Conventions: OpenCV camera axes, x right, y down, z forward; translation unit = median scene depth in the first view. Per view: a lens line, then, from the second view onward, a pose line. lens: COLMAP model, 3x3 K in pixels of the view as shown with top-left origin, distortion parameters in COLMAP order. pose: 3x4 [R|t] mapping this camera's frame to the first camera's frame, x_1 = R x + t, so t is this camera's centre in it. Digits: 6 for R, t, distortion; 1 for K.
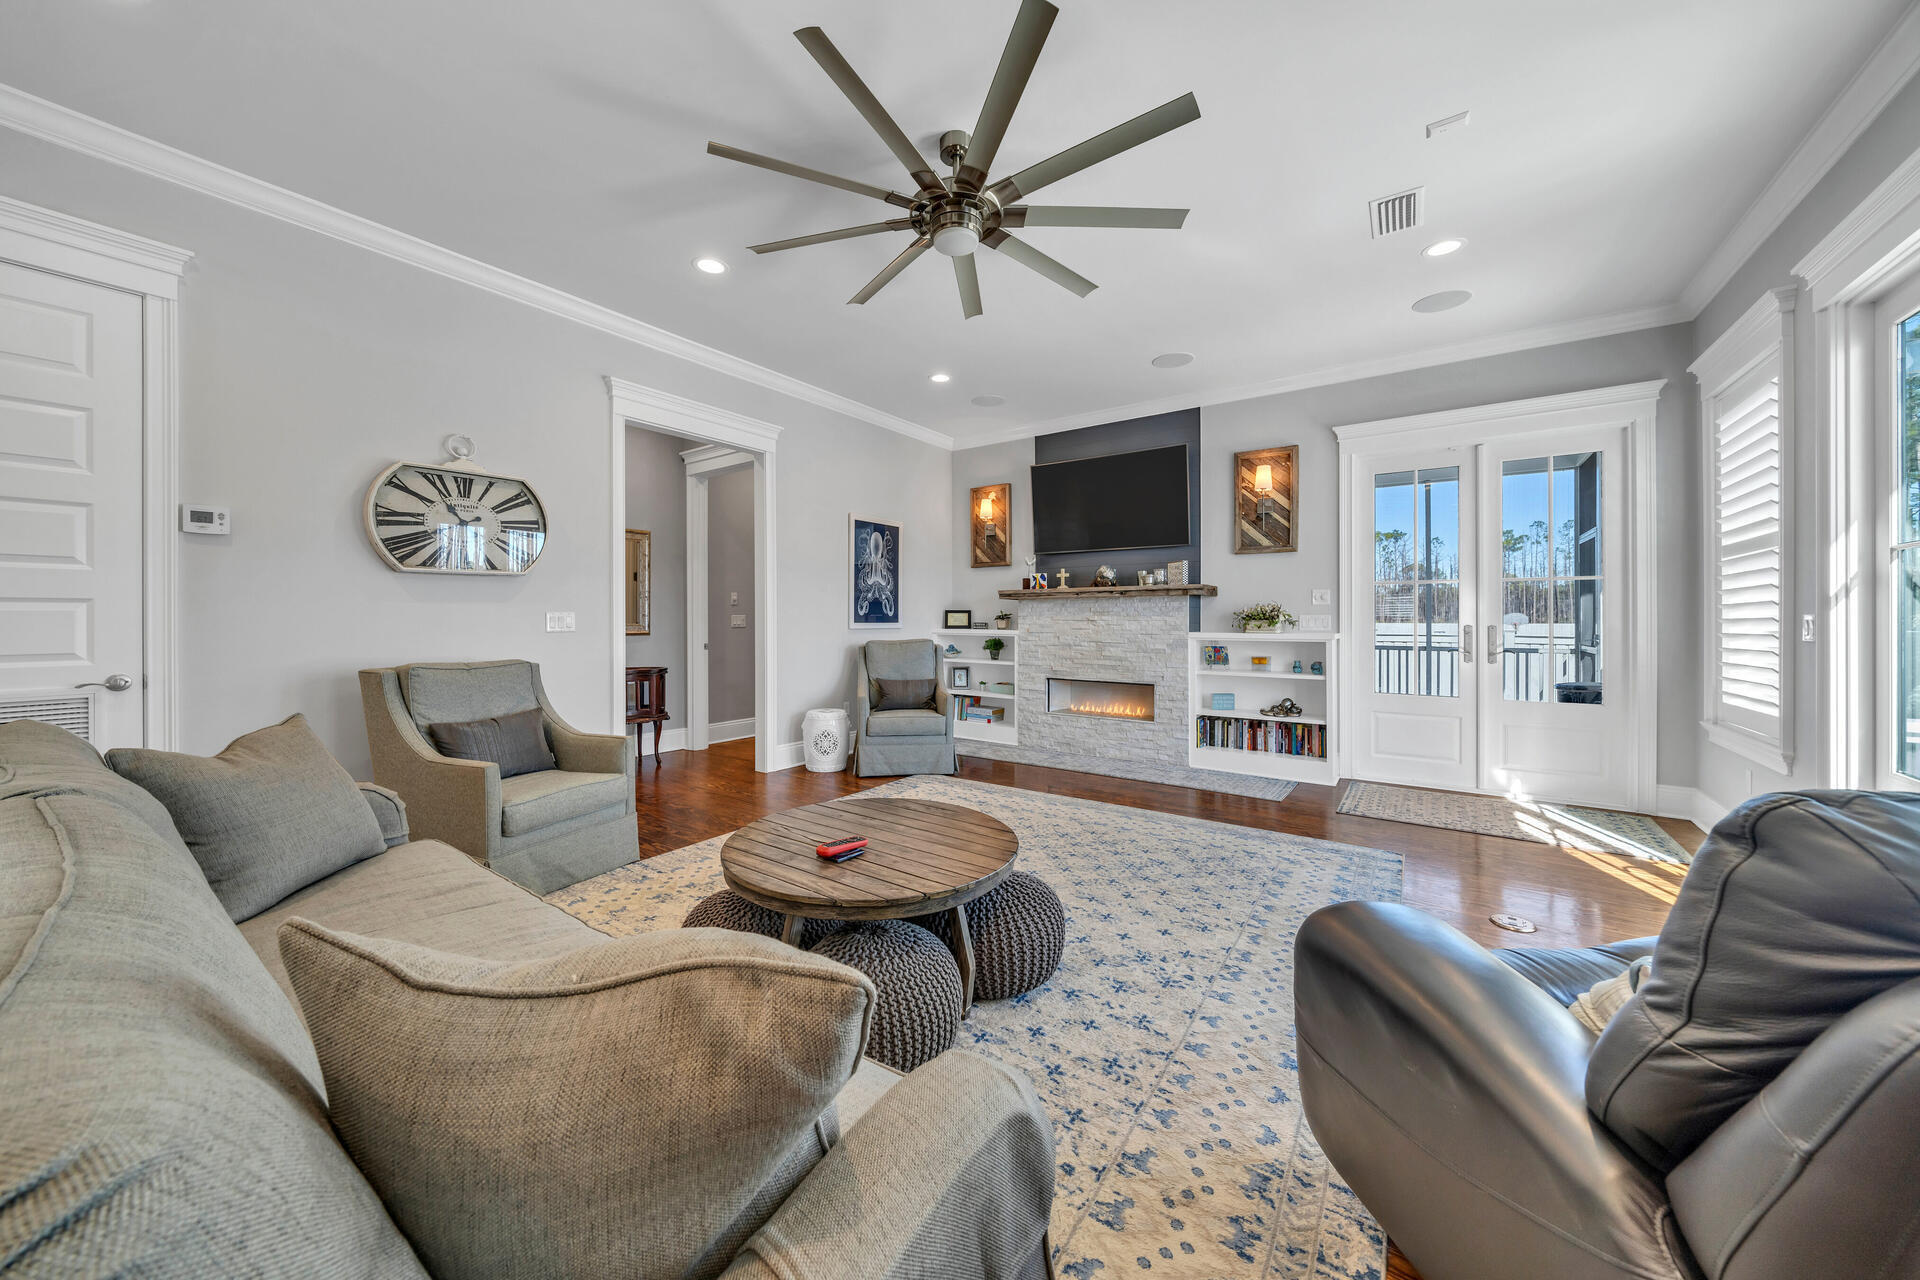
lens RADIAL K [[662.7, 0, 933.0], [0, 662.7, 624.1], [0, 0, 1]] dist [-0.005597, -0.000122]
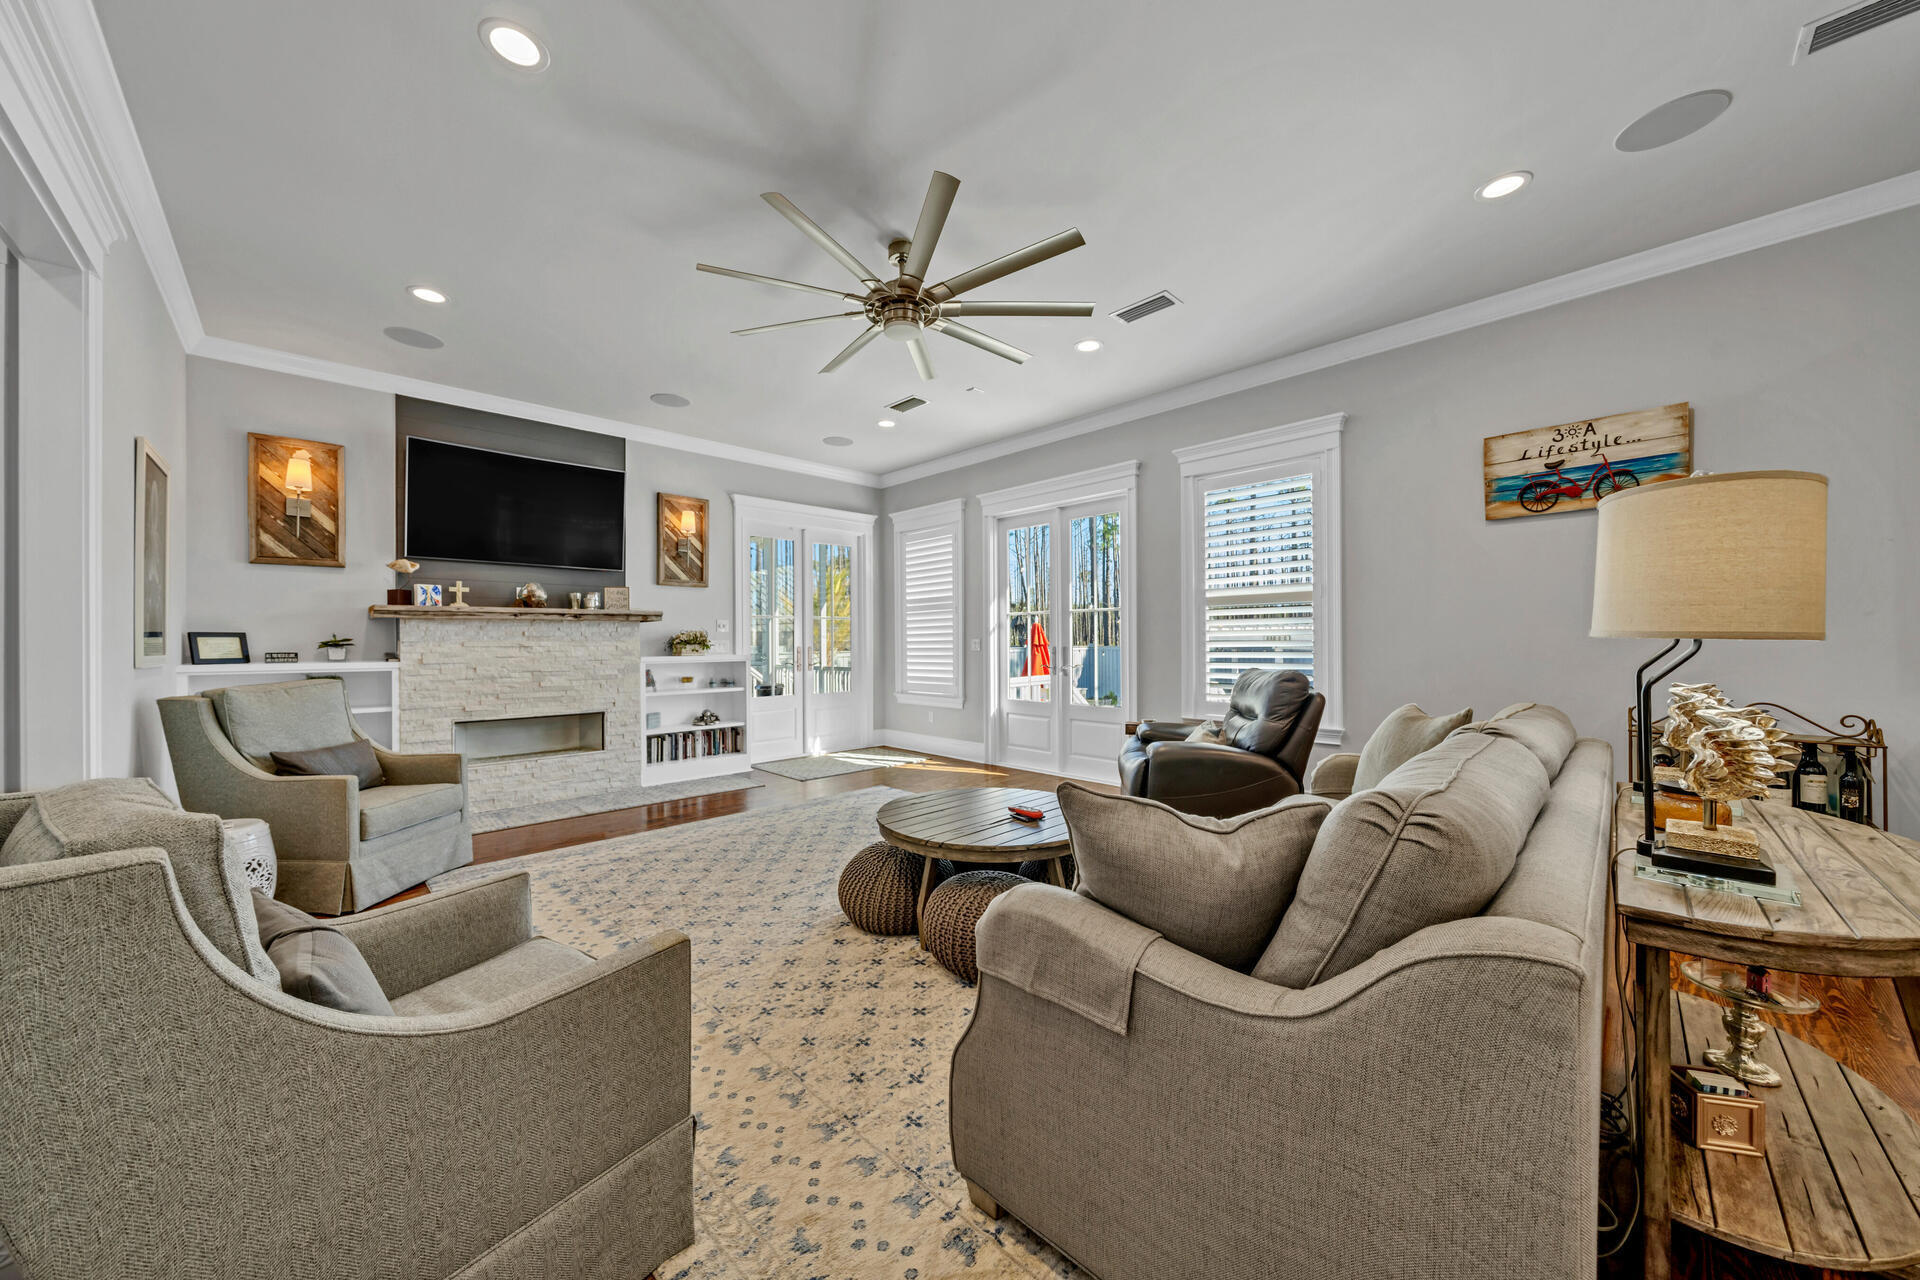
lens RADIAL K [[671.4, 0, 950.7], [0, 671.4, 642.1], [0, 0, 1]] dist [-0.001159, -0.000059]
pose [[0.161916, -0.002955, 0.986800, -1.020421], [0.014151, 0.999900, 0.000672, -0.008015], [-0.986703, 0.013855, 0.161942, 0.624836]]
